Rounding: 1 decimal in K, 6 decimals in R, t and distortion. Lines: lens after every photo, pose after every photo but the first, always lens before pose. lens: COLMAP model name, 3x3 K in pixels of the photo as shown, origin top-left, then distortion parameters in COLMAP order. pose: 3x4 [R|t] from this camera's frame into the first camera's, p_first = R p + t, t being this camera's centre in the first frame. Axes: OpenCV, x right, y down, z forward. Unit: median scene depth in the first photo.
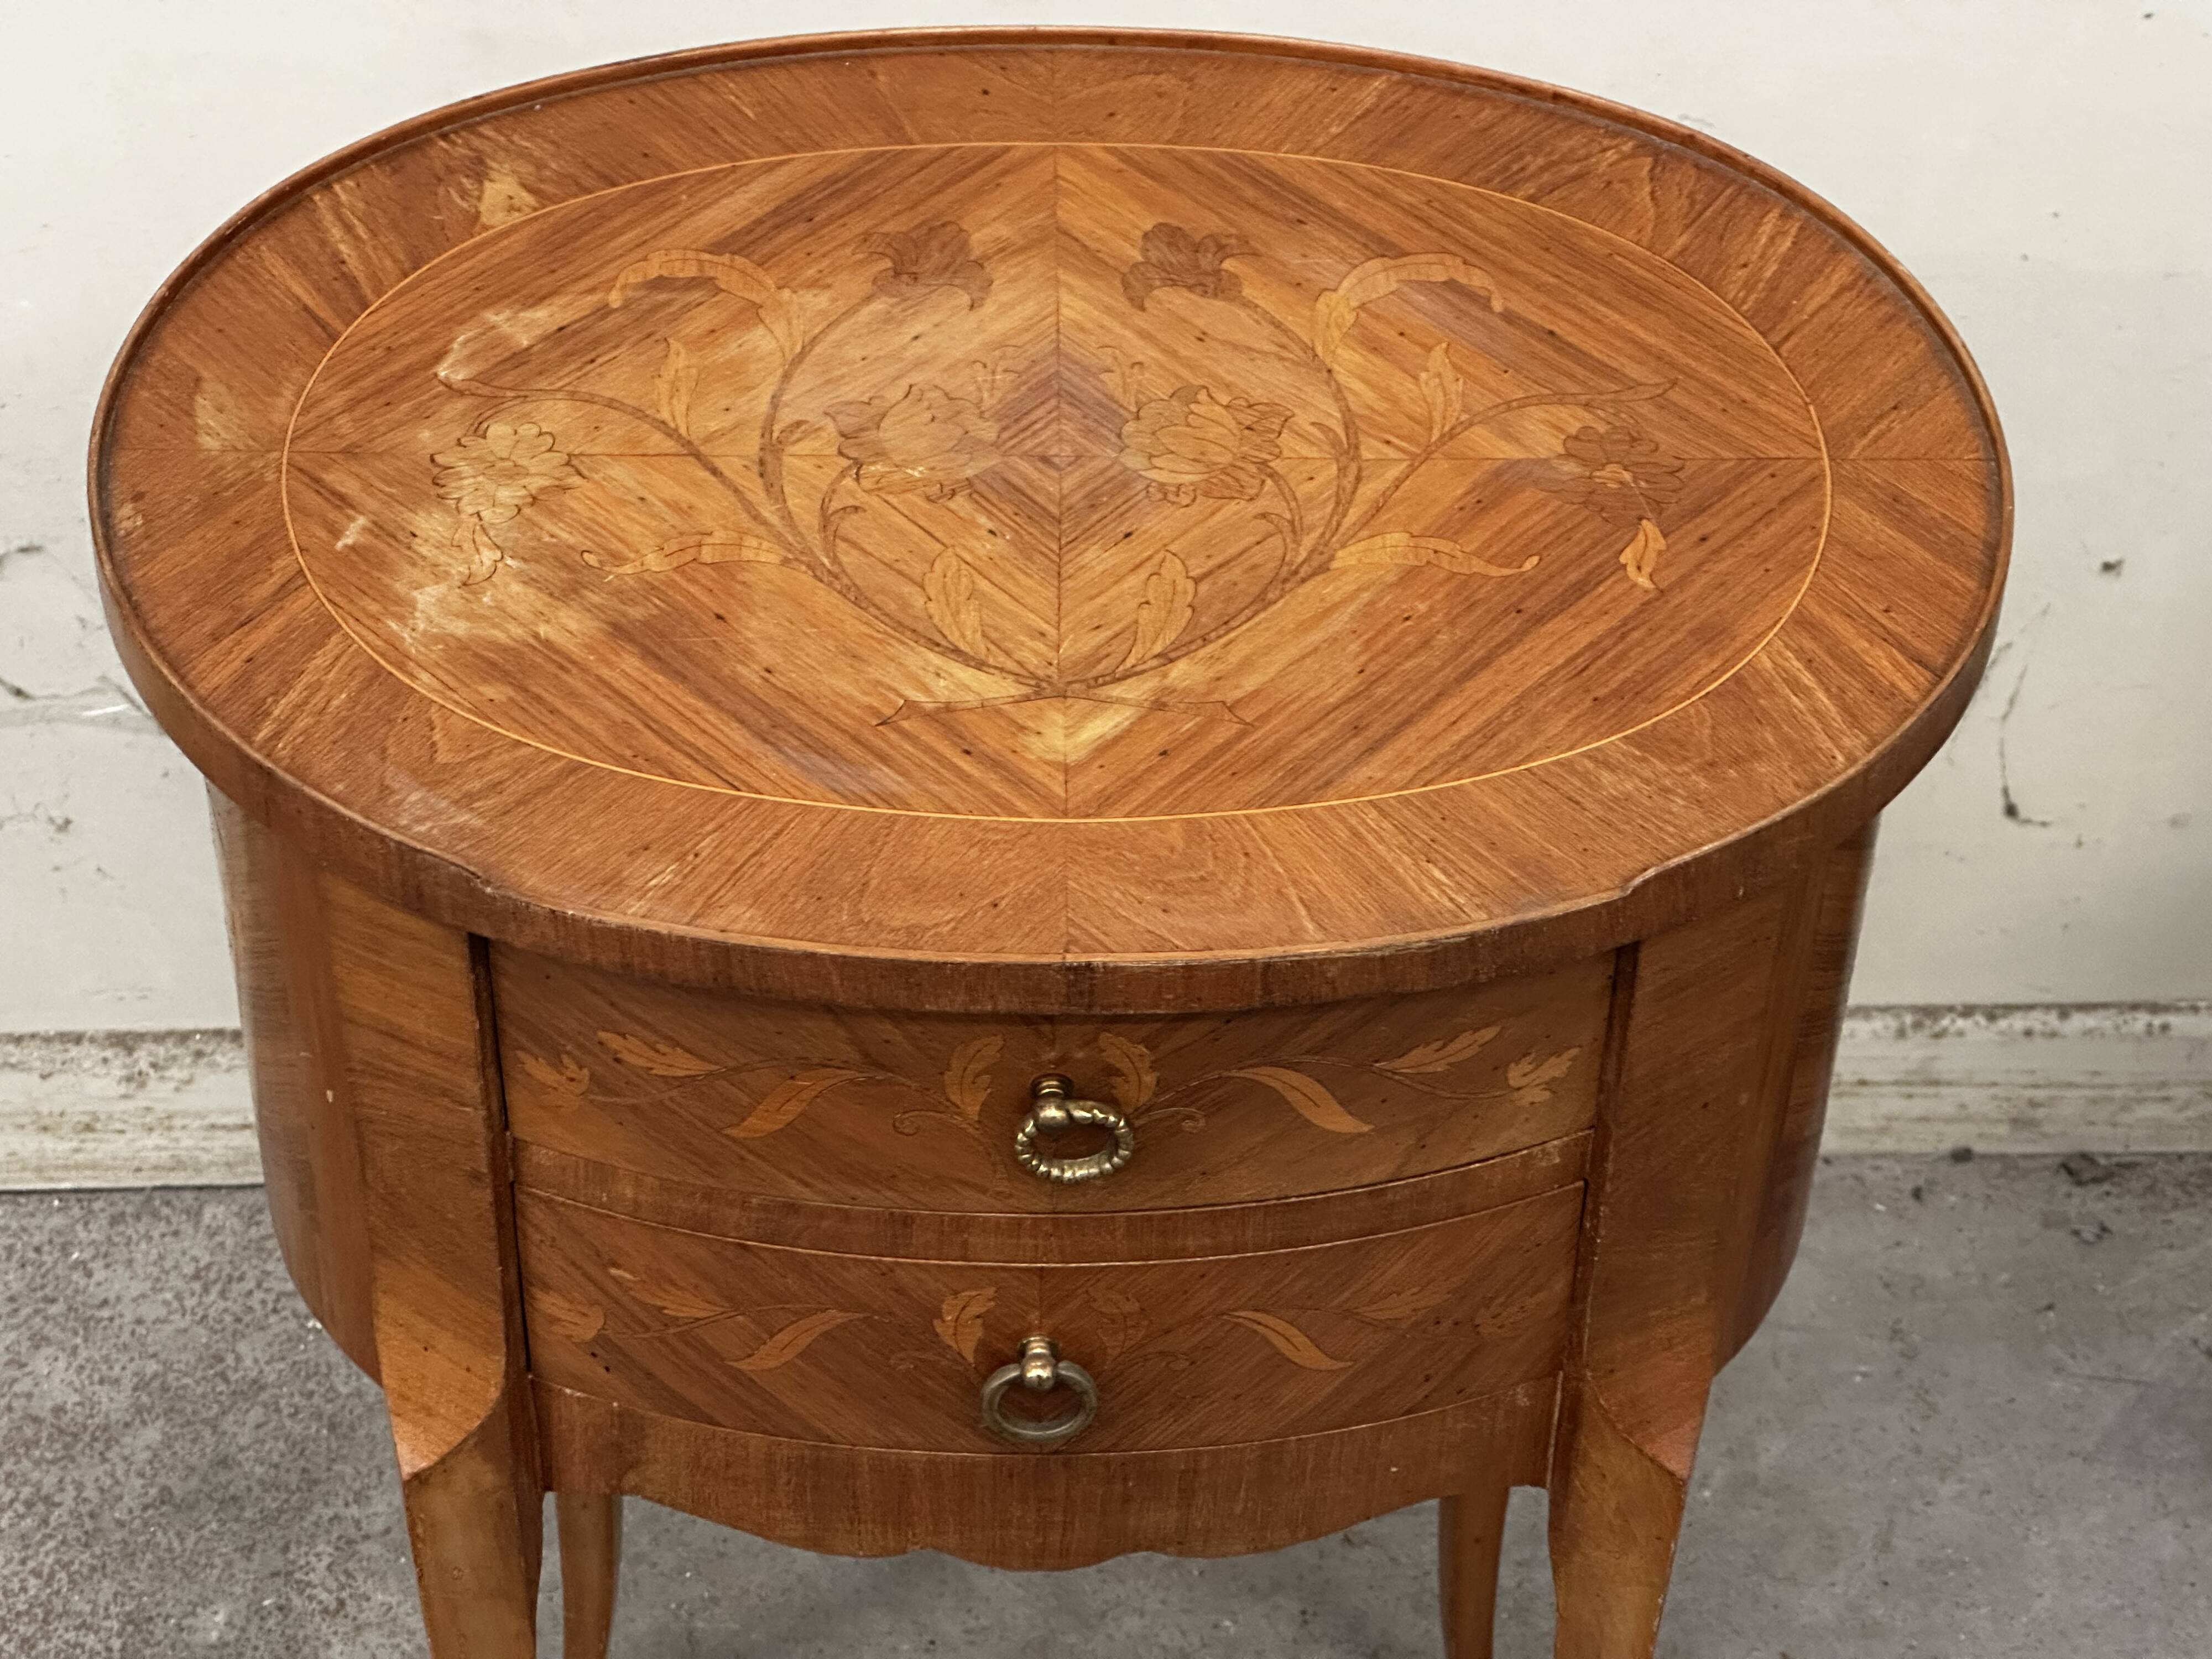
lens RADIAL K [[4614.5, 0, 1116.4], [0, 4614.5, 772.4], [0, 0, 1]] dist [-0.152899, 3.297707]
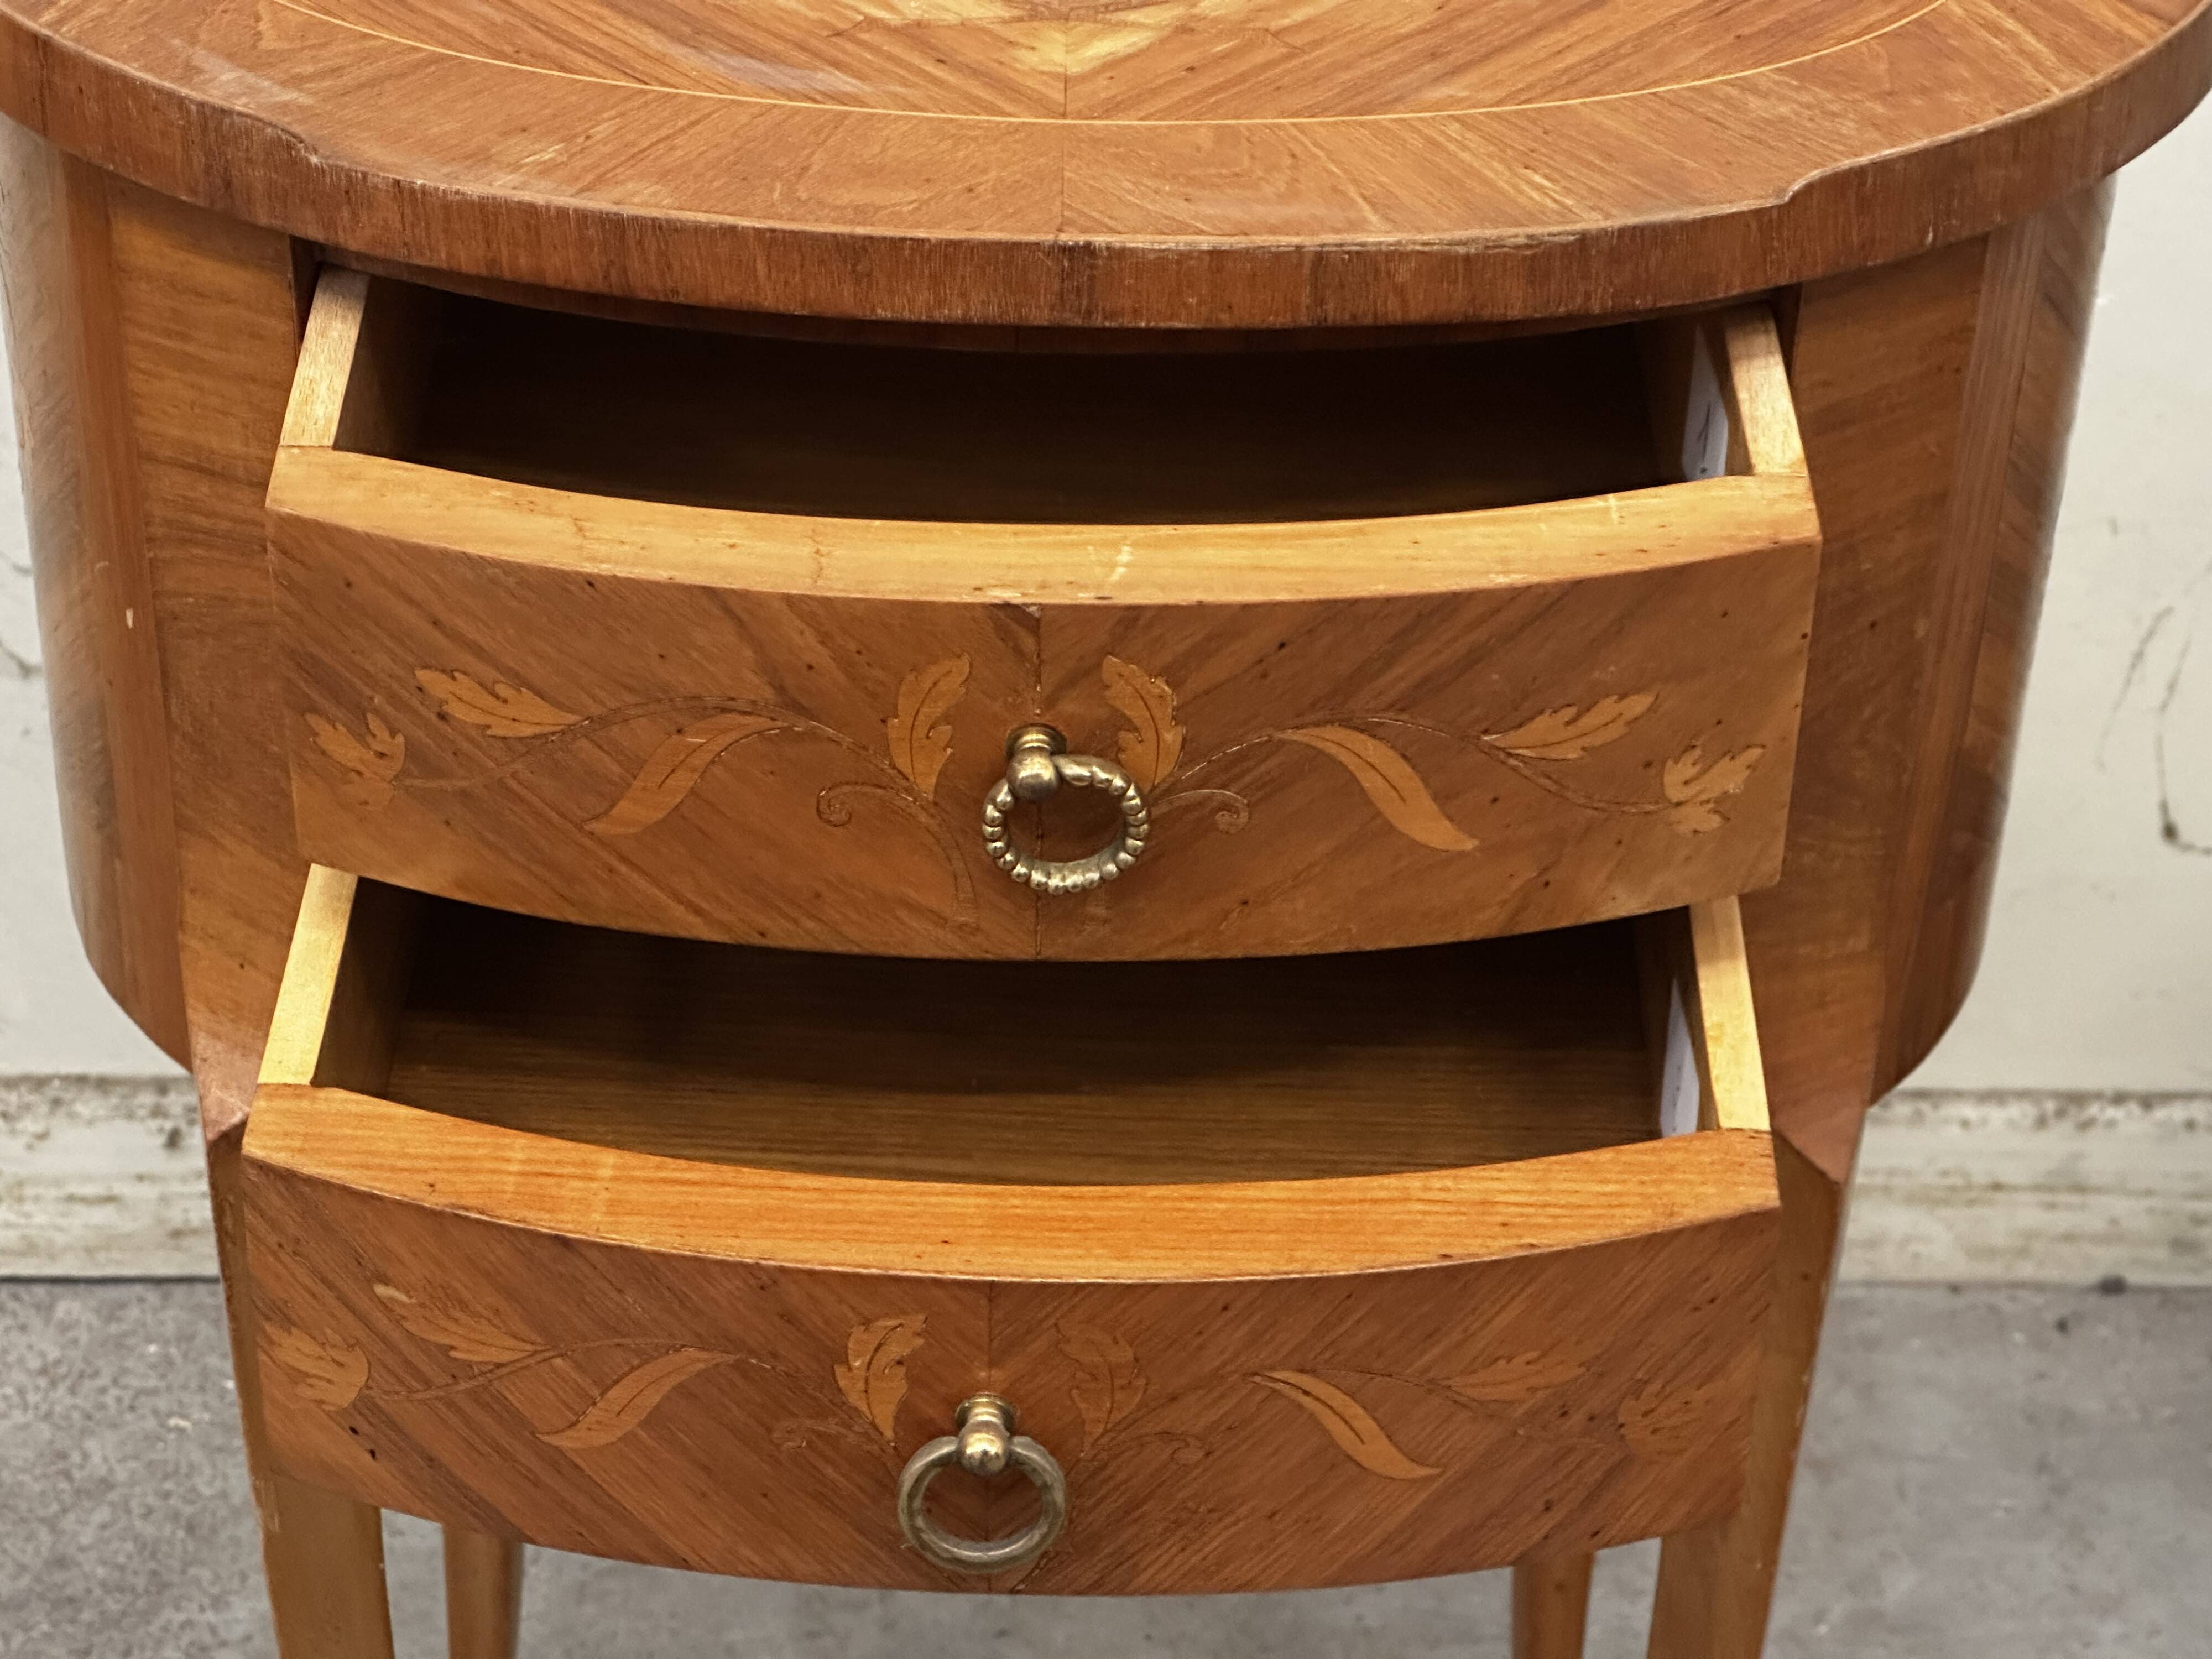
lens RADIAL K [[4587.3, 0, 1123.3], [0, 4587.3, 821.8], [0, 0, 1]] dist [0.666460, -4.761844]
pose [[0.999881, 0.014679, -0.004819, 0.004262], [-0.015240, 0.988278, -0.151903, 0.225436], [0.002533, 0.151958, 0.988384, 0.213323]]
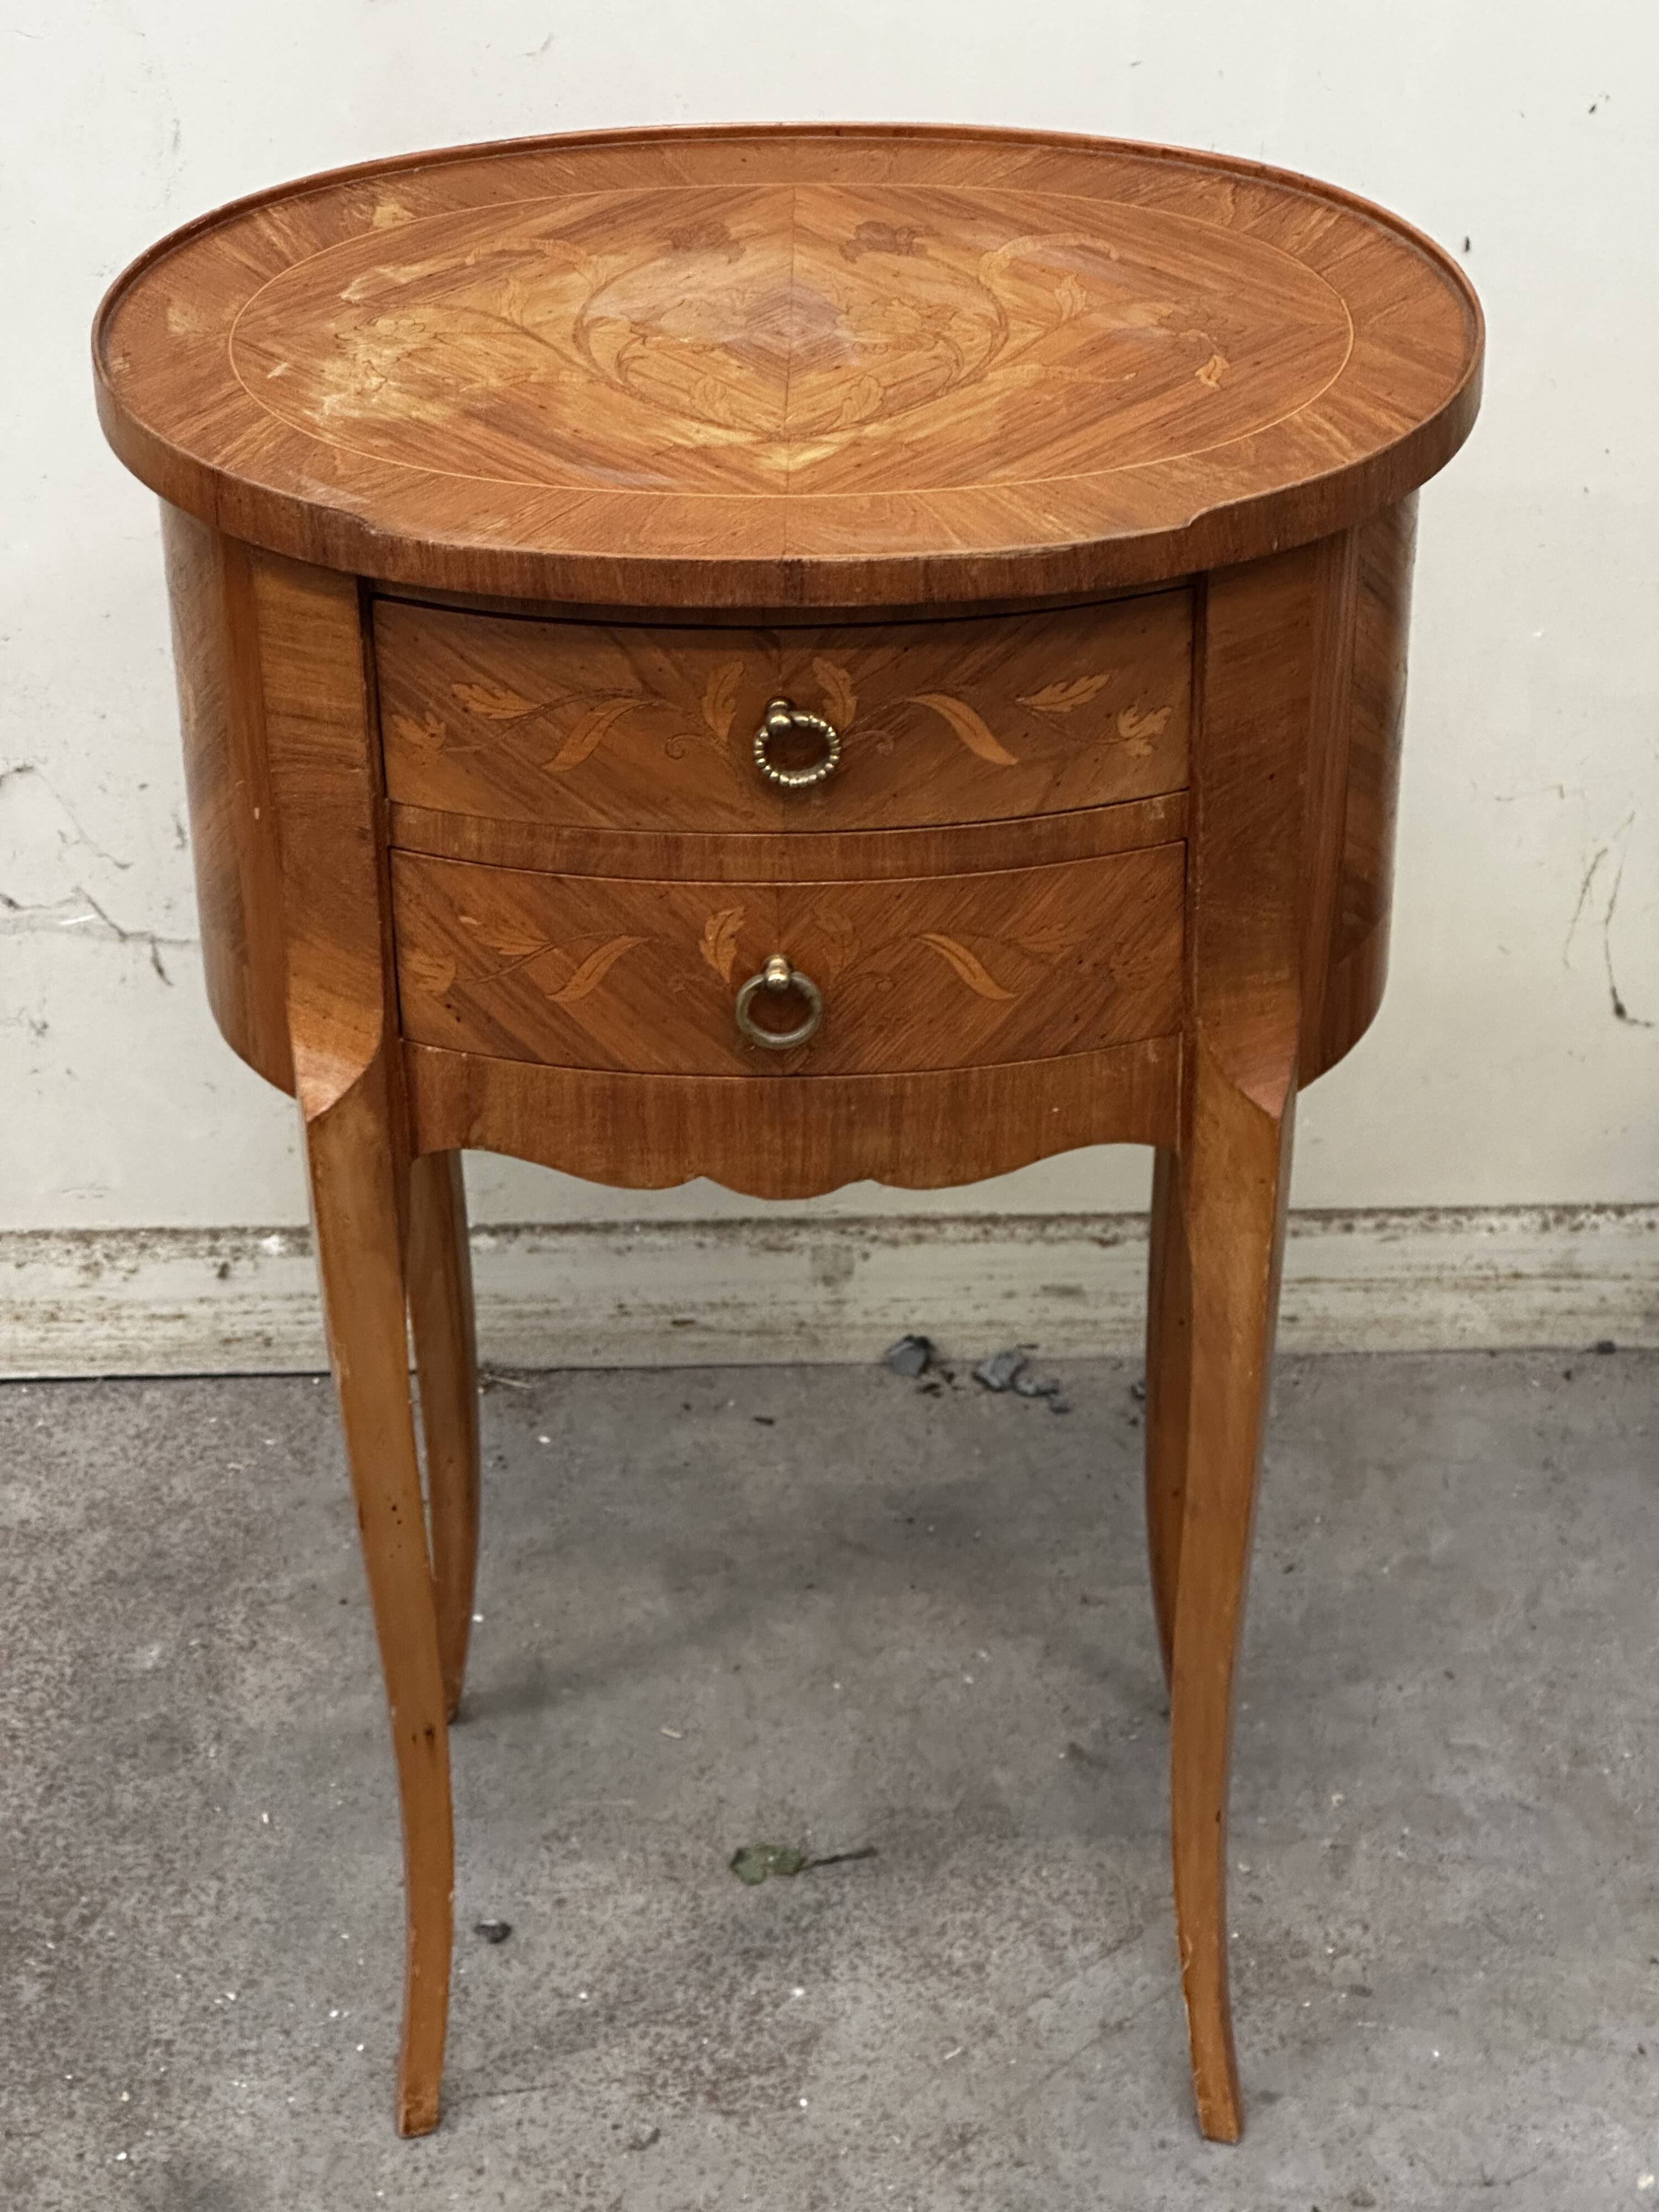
lens RADIAL K [[4456.4, 0, 821.9], [0, 4456.4, 1112.8], [0, 0, 1]] dist [0.022168, 1.670215]
pose [[0.999127, -0.014483, -0.039192, 0.045536], [0.006844, 0.982064, -0.188426, 0.406916], [0.041218, 0.187993, 0.981305, -0.263432]]
